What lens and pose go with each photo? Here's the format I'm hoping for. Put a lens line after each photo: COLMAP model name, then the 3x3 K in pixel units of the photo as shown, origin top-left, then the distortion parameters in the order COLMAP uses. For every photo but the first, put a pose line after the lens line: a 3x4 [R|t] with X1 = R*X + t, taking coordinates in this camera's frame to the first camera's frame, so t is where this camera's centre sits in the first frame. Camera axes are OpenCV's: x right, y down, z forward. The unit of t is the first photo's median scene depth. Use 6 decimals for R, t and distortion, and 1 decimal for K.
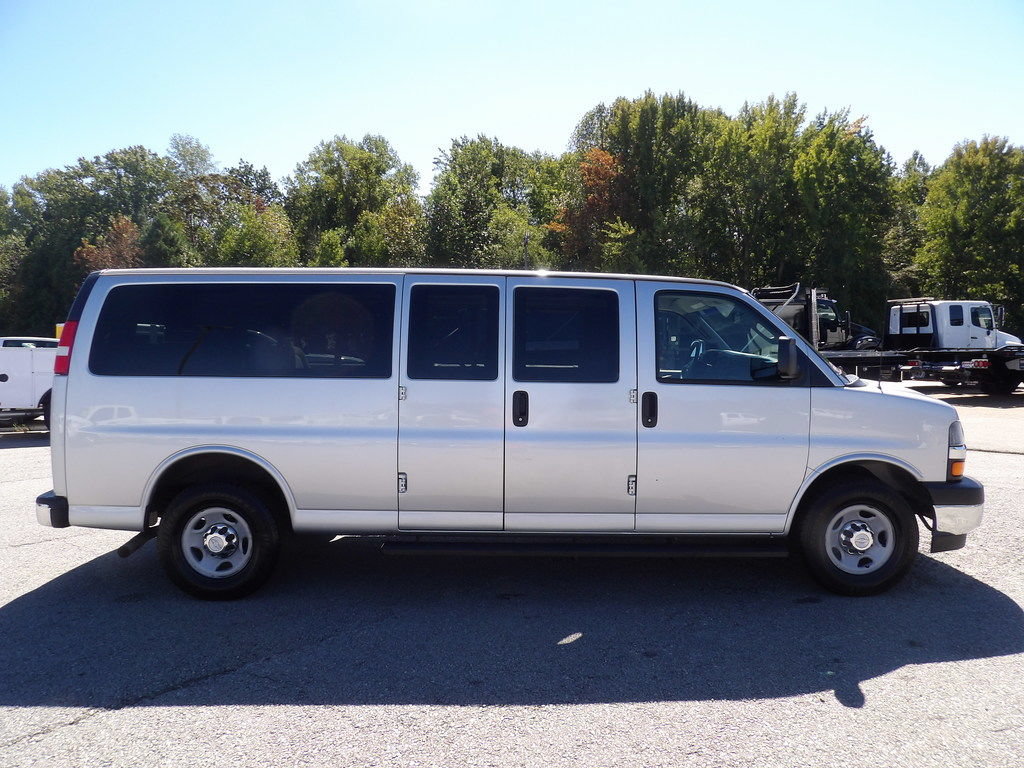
lens RADIAL K [[739.9, 0, 516.4], [0, 739.9, 382.7], [0, 0, 1]] dist [-0.030811, 0.041266]
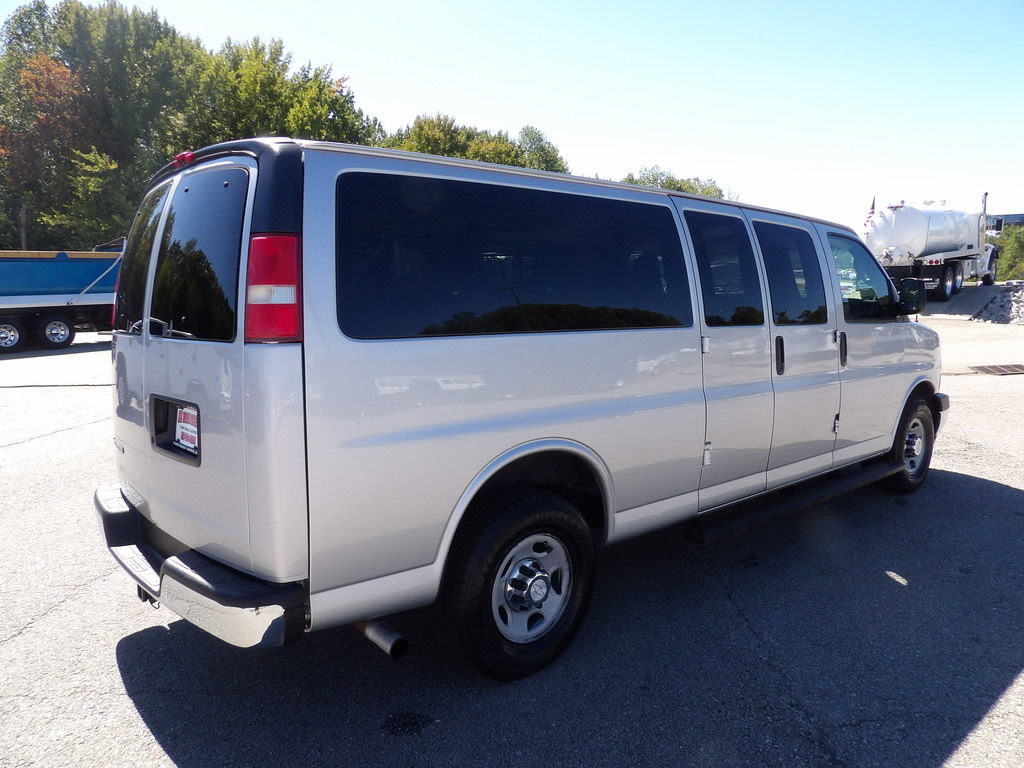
lens RADIAL K [[739.9, 0, 516.4], [0, 739.9, 382.7], [0, 0, 1]] dist [-0.030811, 0.041266]
pose [[0.753654, -0.084613, 0.651802, -0.061008], [0.043571, 0.995929, 0.078906, -0.001241], [-0.655825, -0.031069, 0.754273, 0.038290]]
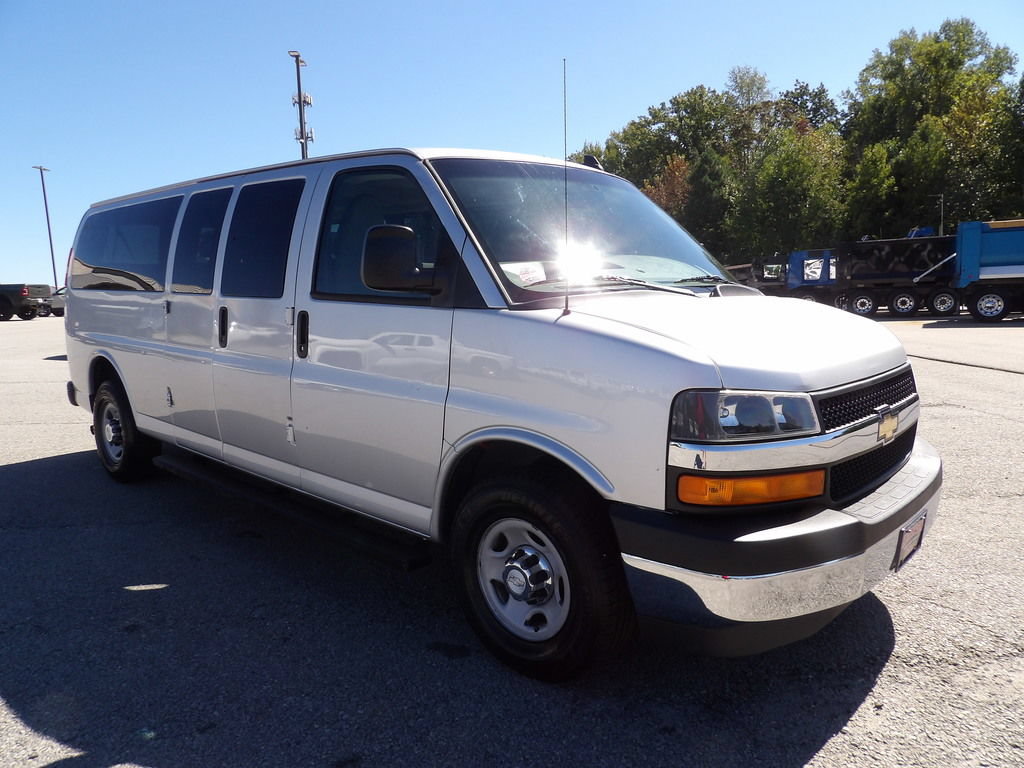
lens RADIAL K [[739.9, 0, 516.4], [0, 739.9, 382.7], [0, 0, 1]] dist [-0.030811, 0.041266]
pose [[0.726801, 0.086679, -0.681357, 0.062419], [-0.024216, 0.994622, 0.100700, 0.000343], [0.686421, -0.056689, 0.724991, 0.043922]]
